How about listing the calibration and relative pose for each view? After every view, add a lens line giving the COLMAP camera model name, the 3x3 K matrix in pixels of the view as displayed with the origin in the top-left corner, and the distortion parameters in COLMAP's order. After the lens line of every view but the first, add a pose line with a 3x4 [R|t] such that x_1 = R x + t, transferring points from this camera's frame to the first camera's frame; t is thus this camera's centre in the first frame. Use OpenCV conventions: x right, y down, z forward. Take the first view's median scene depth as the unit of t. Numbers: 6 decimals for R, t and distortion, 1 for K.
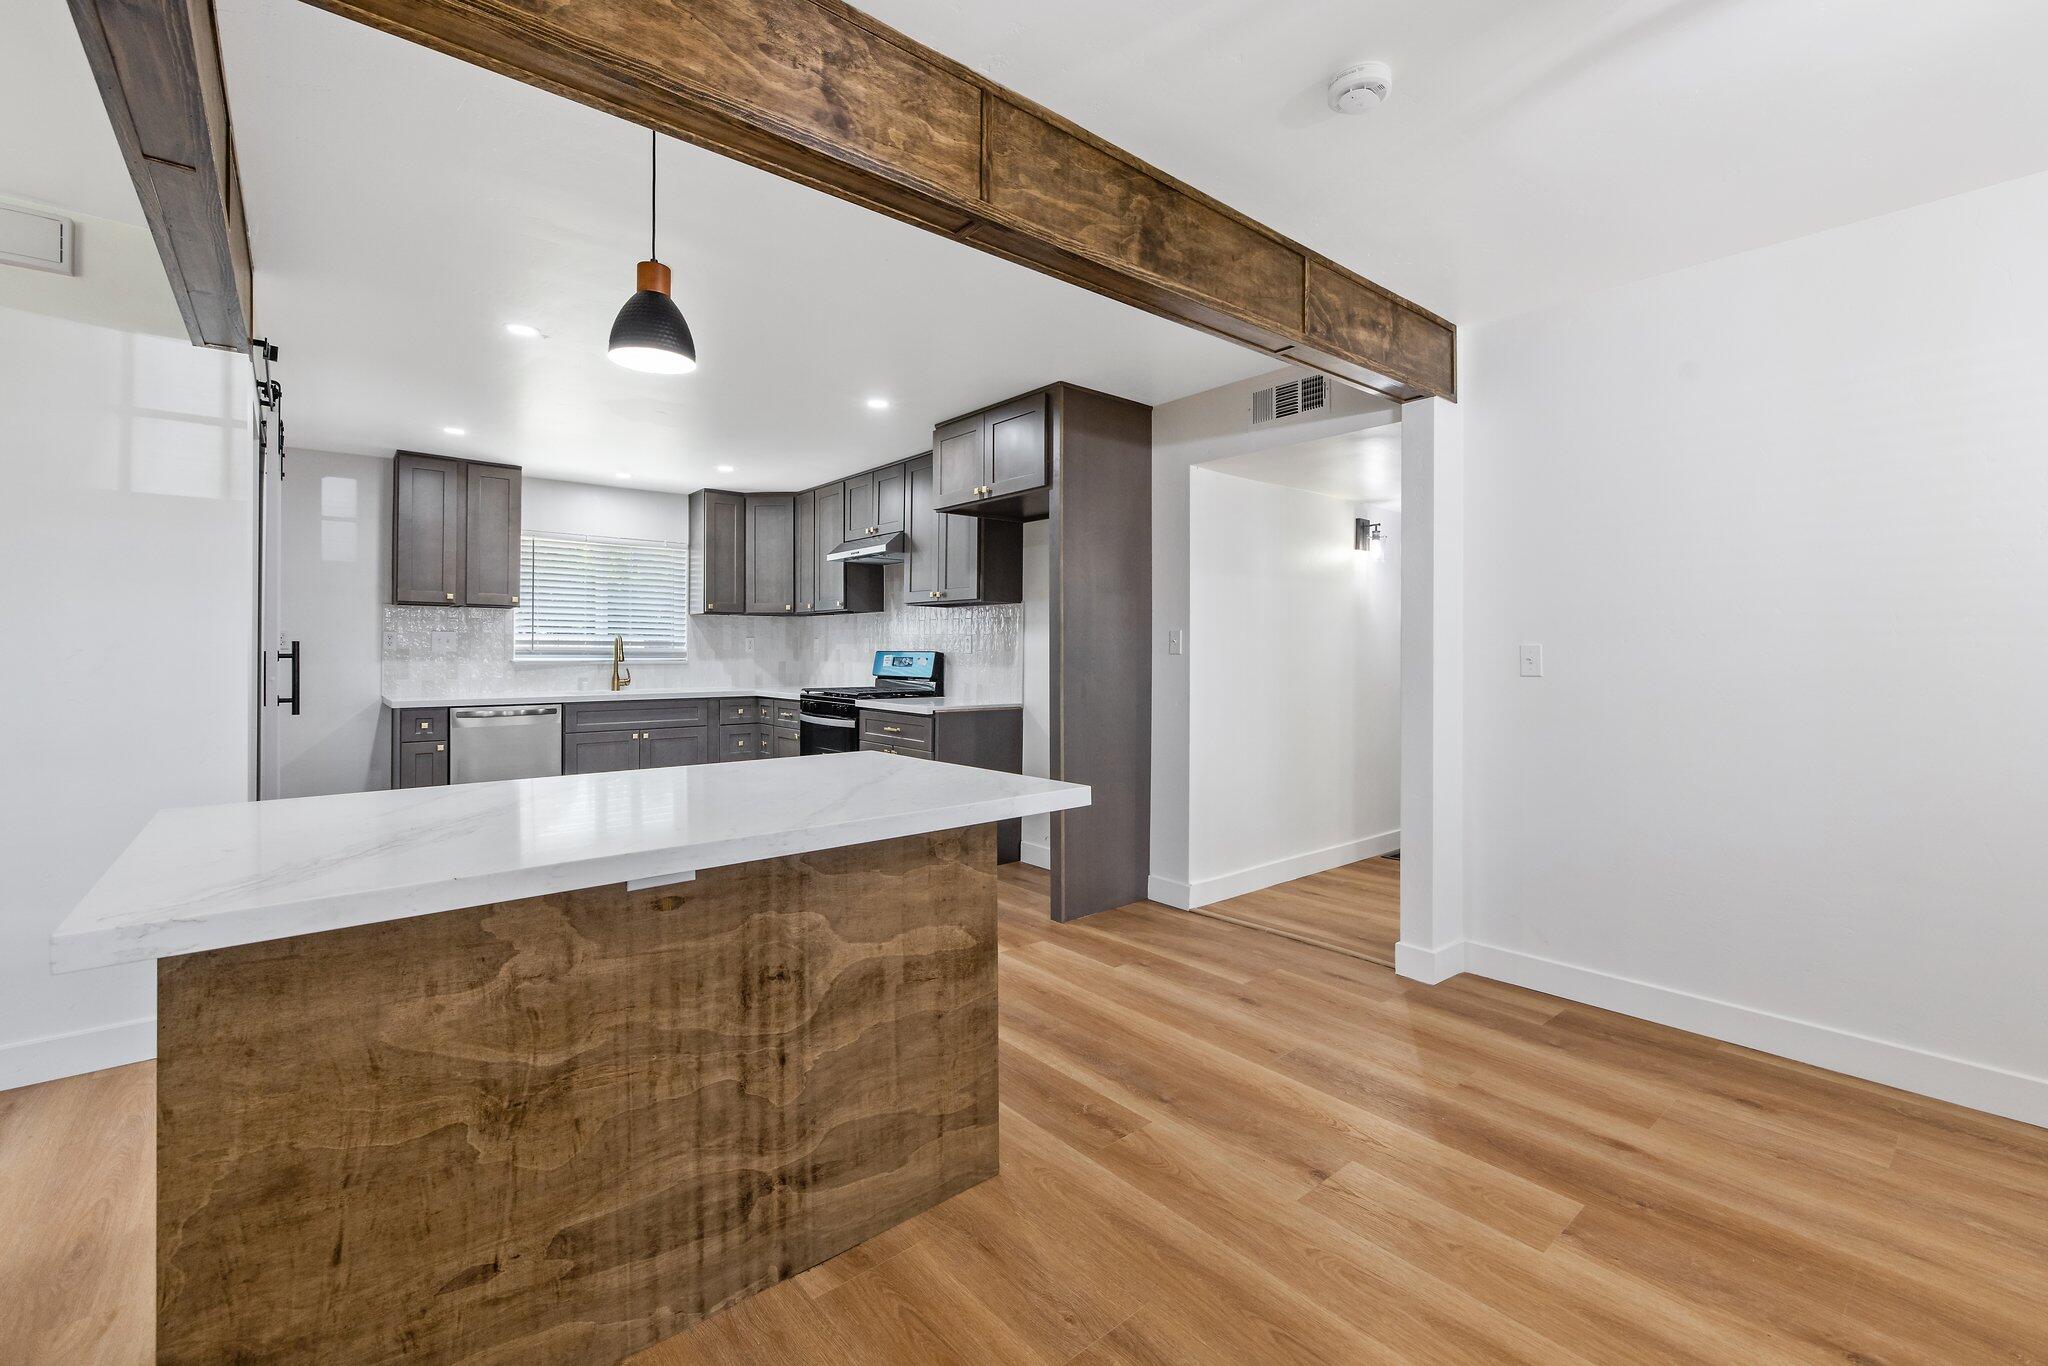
lens RADIAL K [[860.2, 0, 1047.4], [0, 860.2, 648.2], [0, 0, 1]] dist [-0.002088, -0.000025]
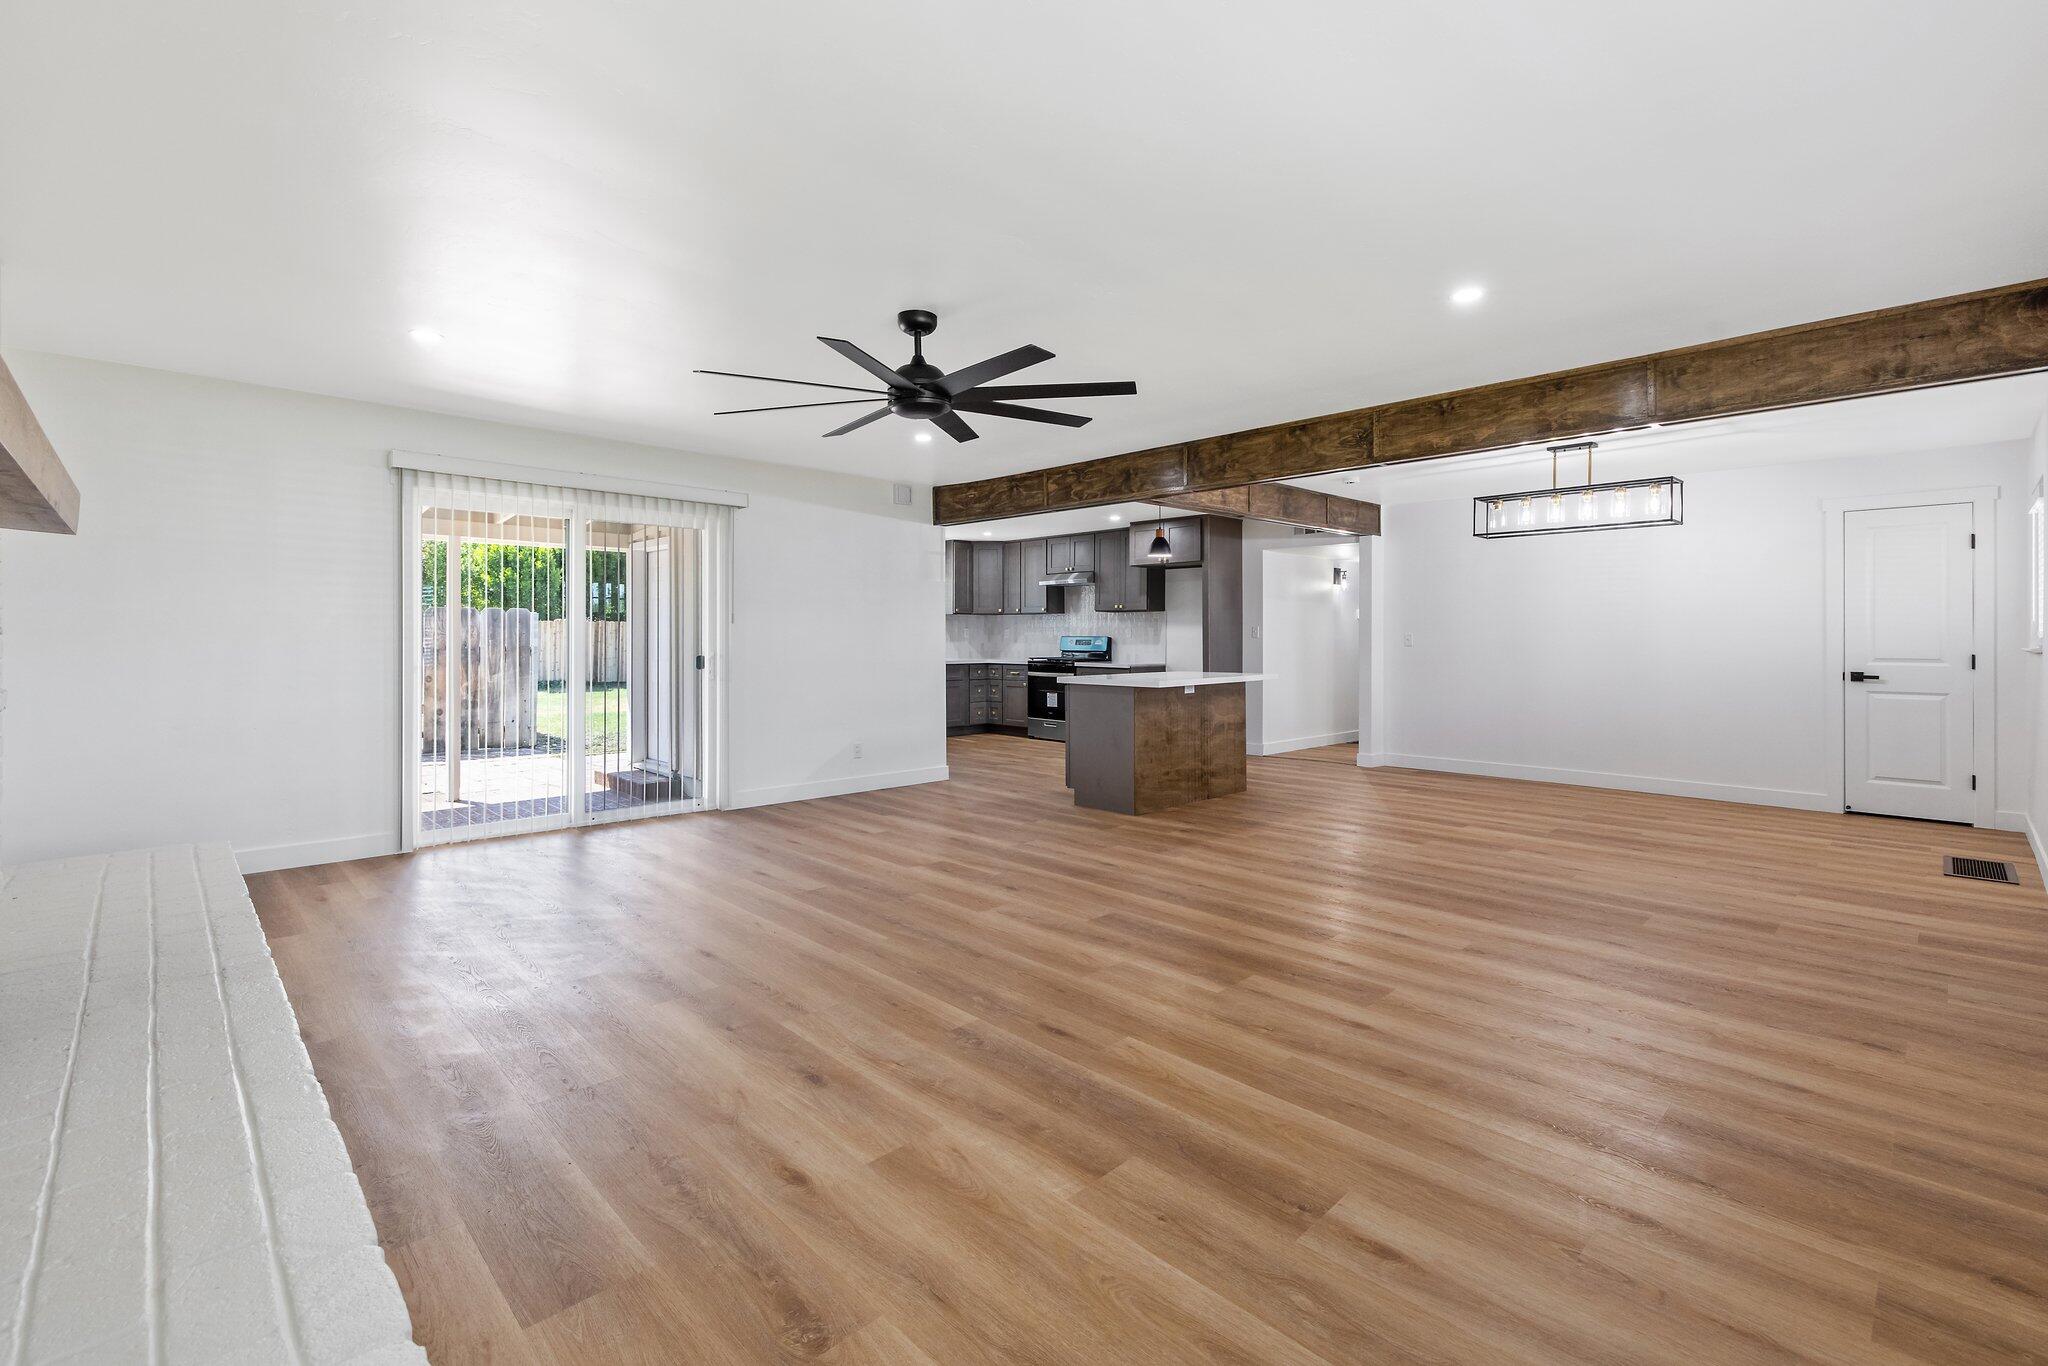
lens RADIAL K [[887.6, 0, 1067.0], [0, 887.6, 632.9], [0, 0, 1]] dist [-0.001326, 0.000222]
pose [[0.996378, -0.001098, 0.085028, -0.385466], [0.001076, 0.999999, 0.000301, -0.004456], [-0.085028, -0.000209, 0.996379, -0.882922]]
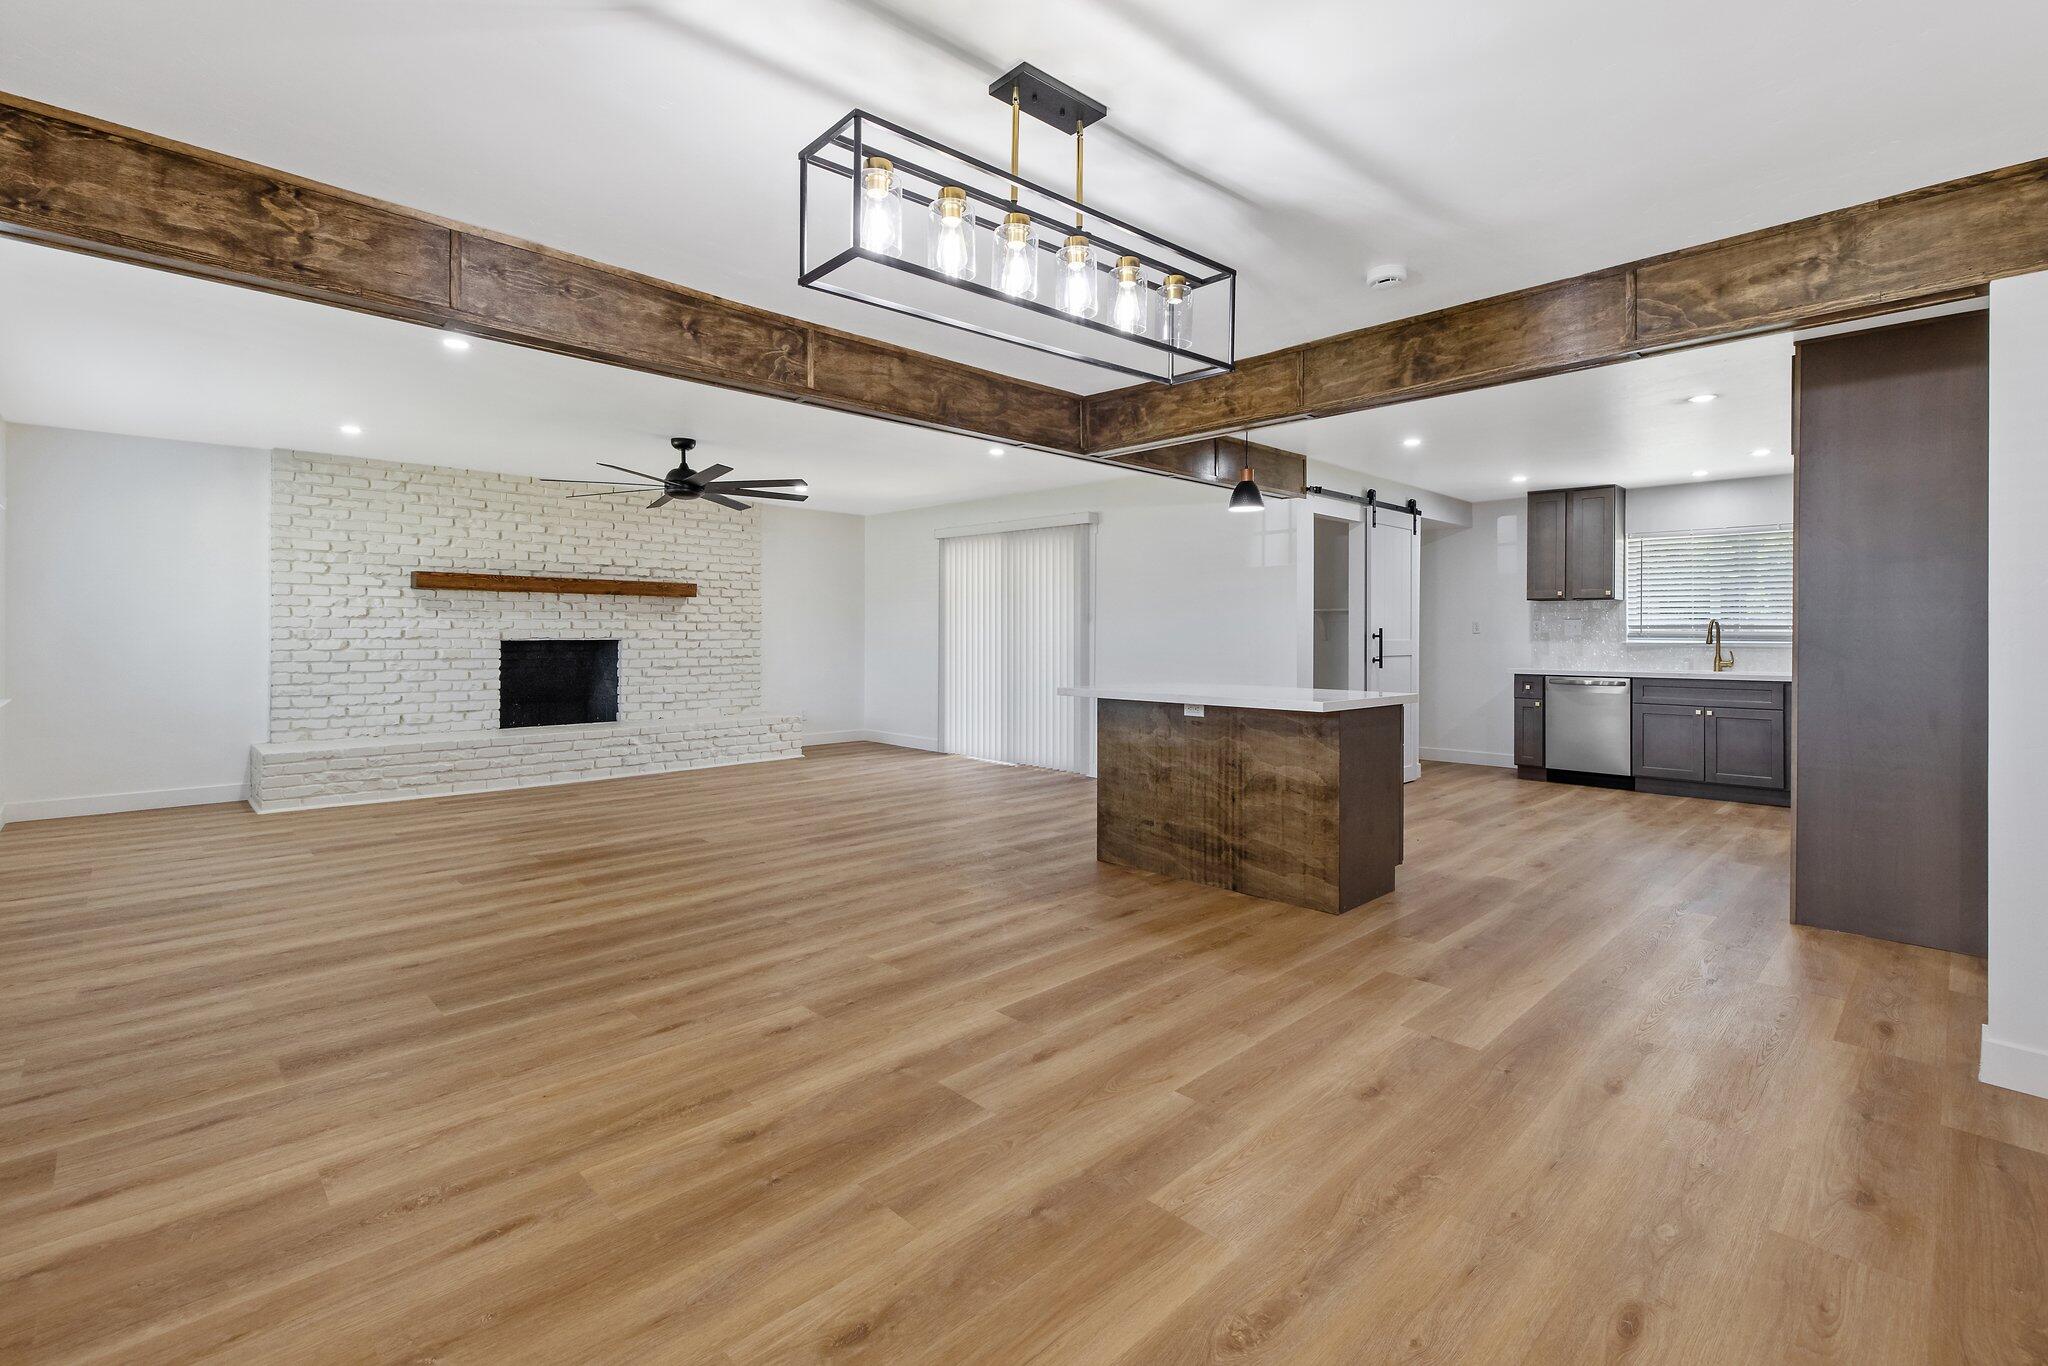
lens RADIAL K [[934.8, 0, 1029.7], [0, 934.8, 635.3], [0, 0, 1]] dist [-0.000429, 0.000534]
pose [[0.069406, -0.000497, -0.997588, 0.690270], [0.000820, 1.000000, -0.000442, 0.004811], [0.997588, -0.000788, 0.069406, 0.073795]]
